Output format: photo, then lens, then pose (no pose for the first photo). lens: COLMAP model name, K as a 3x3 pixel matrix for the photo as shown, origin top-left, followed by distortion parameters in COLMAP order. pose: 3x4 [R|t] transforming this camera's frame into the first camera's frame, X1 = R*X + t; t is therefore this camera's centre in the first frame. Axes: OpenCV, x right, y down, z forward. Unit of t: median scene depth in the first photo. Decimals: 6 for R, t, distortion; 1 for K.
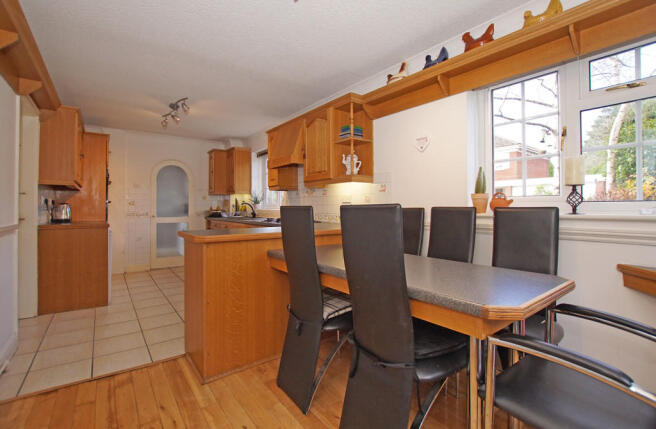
lens RADIAL K [[298.0, 0, 325.8], [0, 298.0, 202.0], [0, 0, 1]] dist [-0.000787, -0.000047]
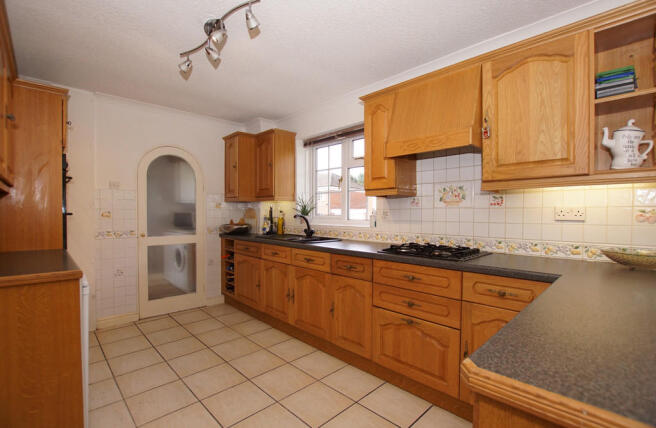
lens RADIAL K [[291.4, 0, 328.0], [0, 291.4, 214.0], [0, 0, 1]] dist [-0.015383, 0.000257]
pose [[0.990700, 0.001480, 0.136056, -0.288084], [-0.004885, 0.999683, 0.024696, -0.014758], [-0.135977, -0.025131, 0.990393, 0.361456]]
